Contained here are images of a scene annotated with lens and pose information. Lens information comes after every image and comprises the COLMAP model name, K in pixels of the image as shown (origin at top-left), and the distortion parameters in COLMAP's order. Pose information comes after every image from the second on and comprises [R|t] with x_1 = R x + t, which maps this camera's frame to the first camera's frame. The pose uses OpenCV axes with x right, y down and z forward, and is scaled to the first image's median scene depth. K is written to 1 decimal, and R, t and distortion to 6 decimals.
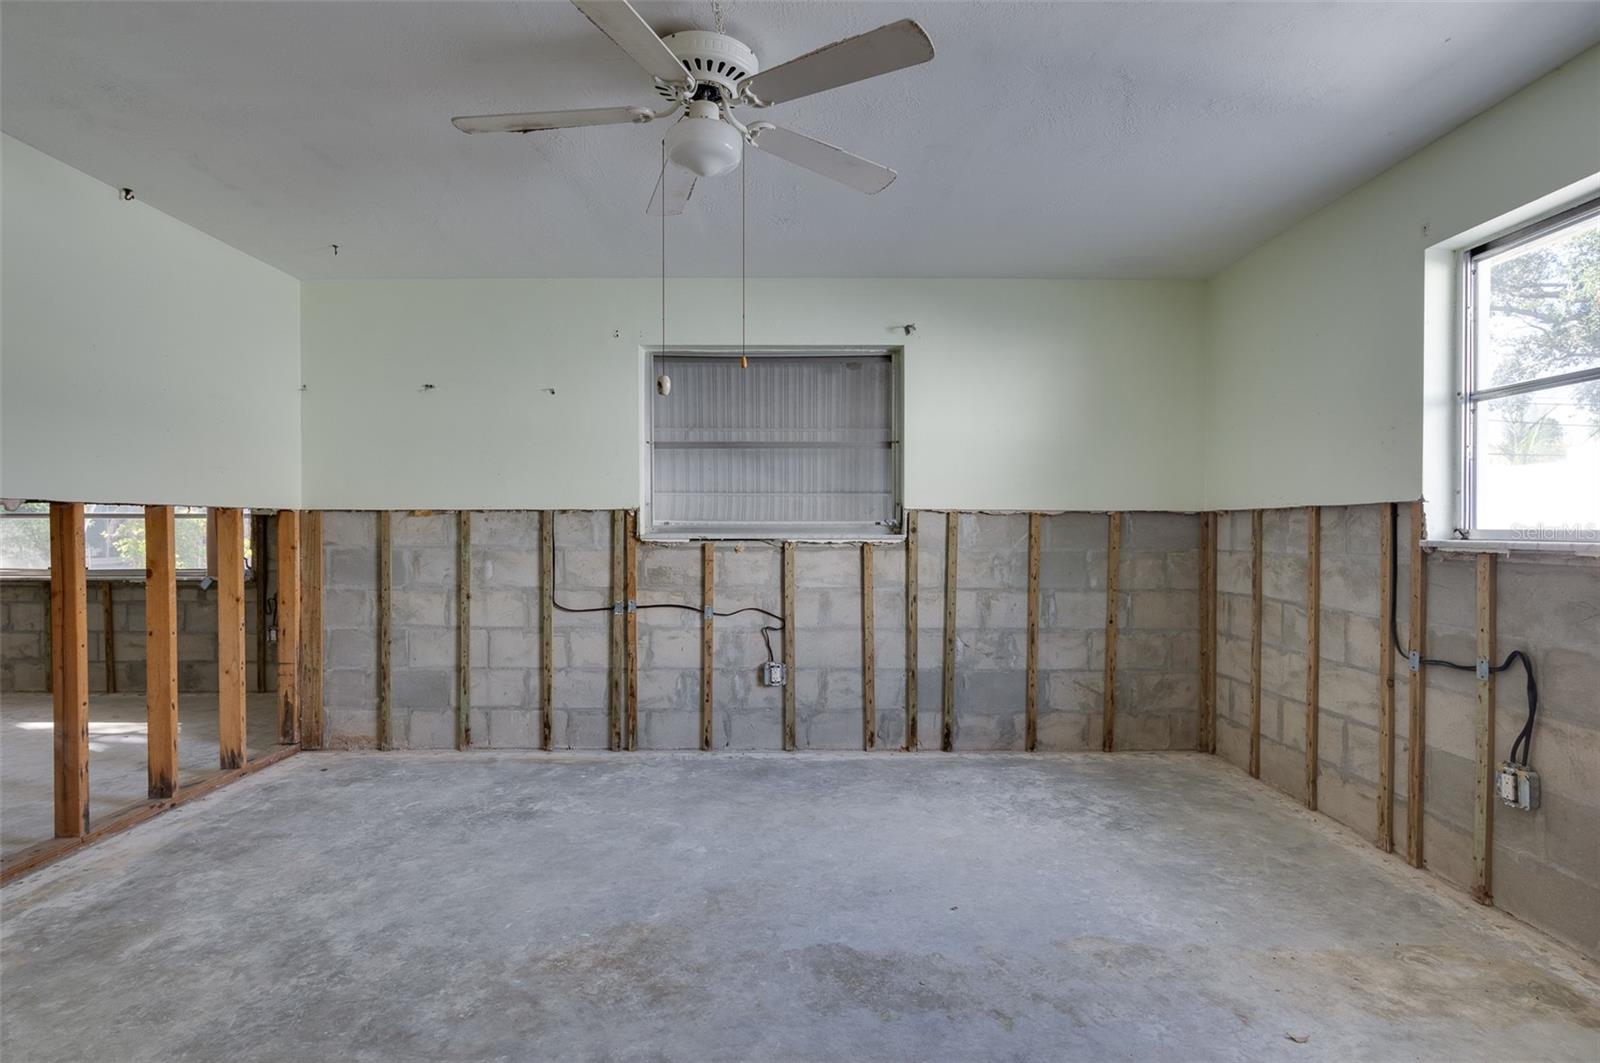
lens RADIAL K [[835.6, 0, 811.1], [0, 835.6, 530.0], [0, 0, 1]] dist [-0.000793, 0.000473]
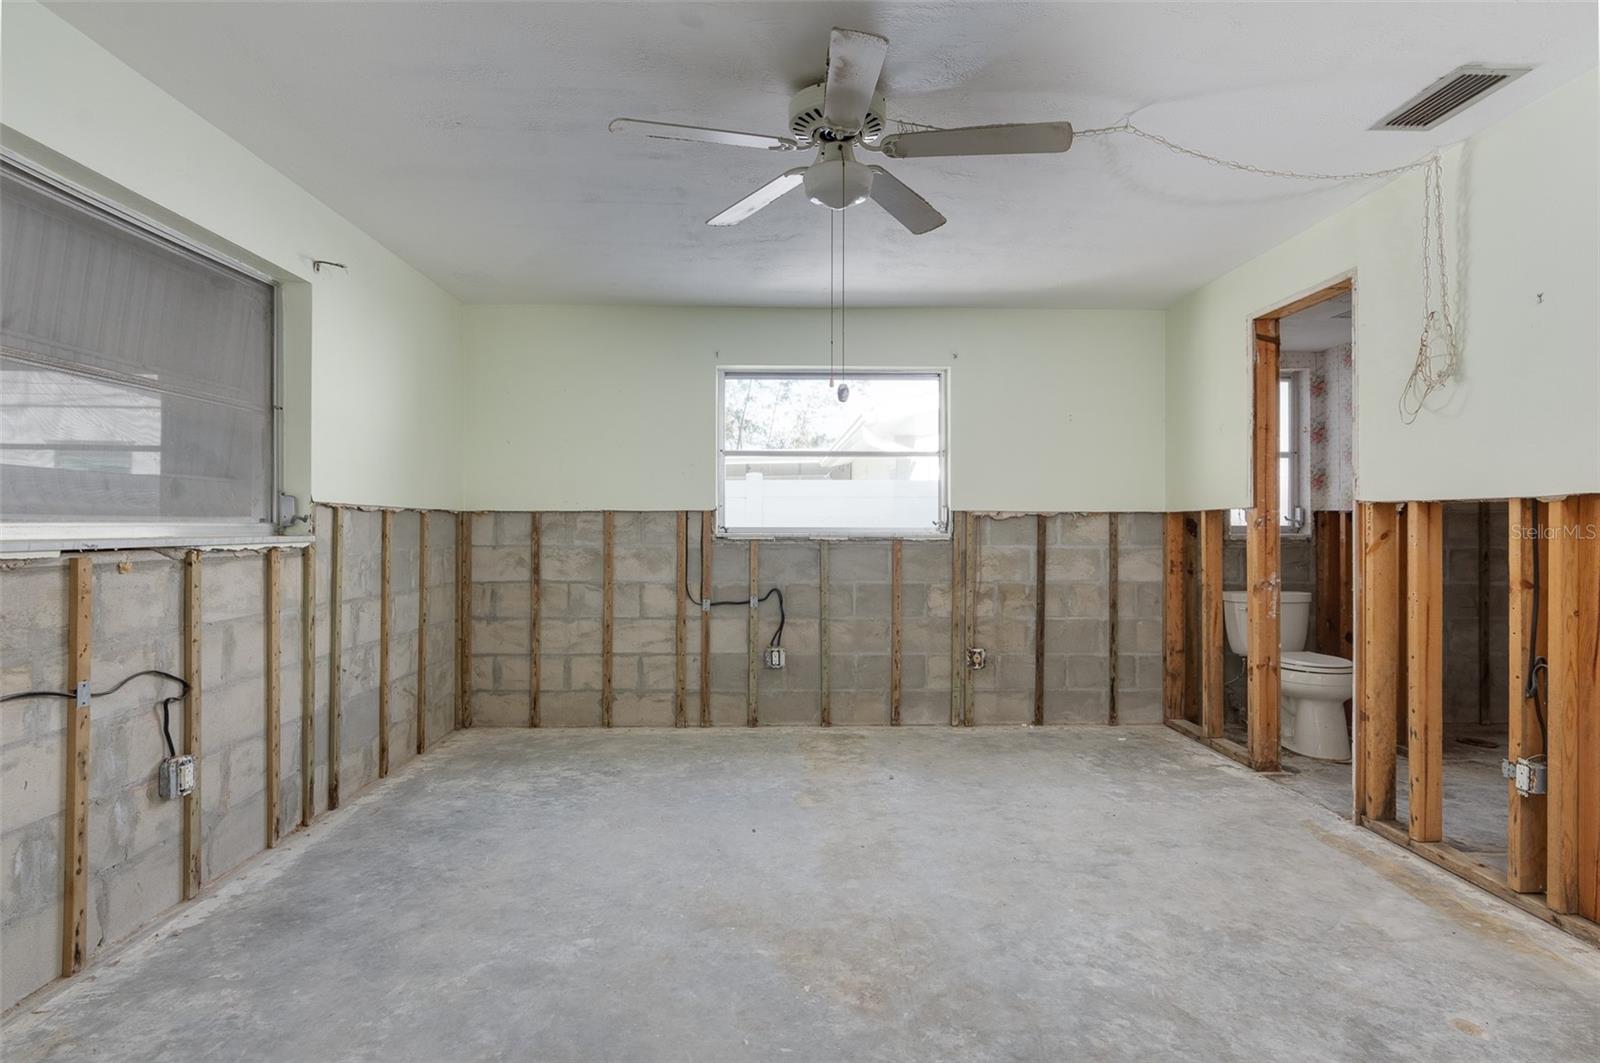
lens RADIAL K [[835.6, 0, 811.1], [0, 835.6, 530.0], [0, 0, 1]] dist [-0.000793, 0.000473]
pose [[-0.050781, -0.006174, 0.998691, -0.704097], [0.002765, 0.999976, 0.006323, -0.003048], [-0.998706, 0.003083, -0.050763, 0.637279]]
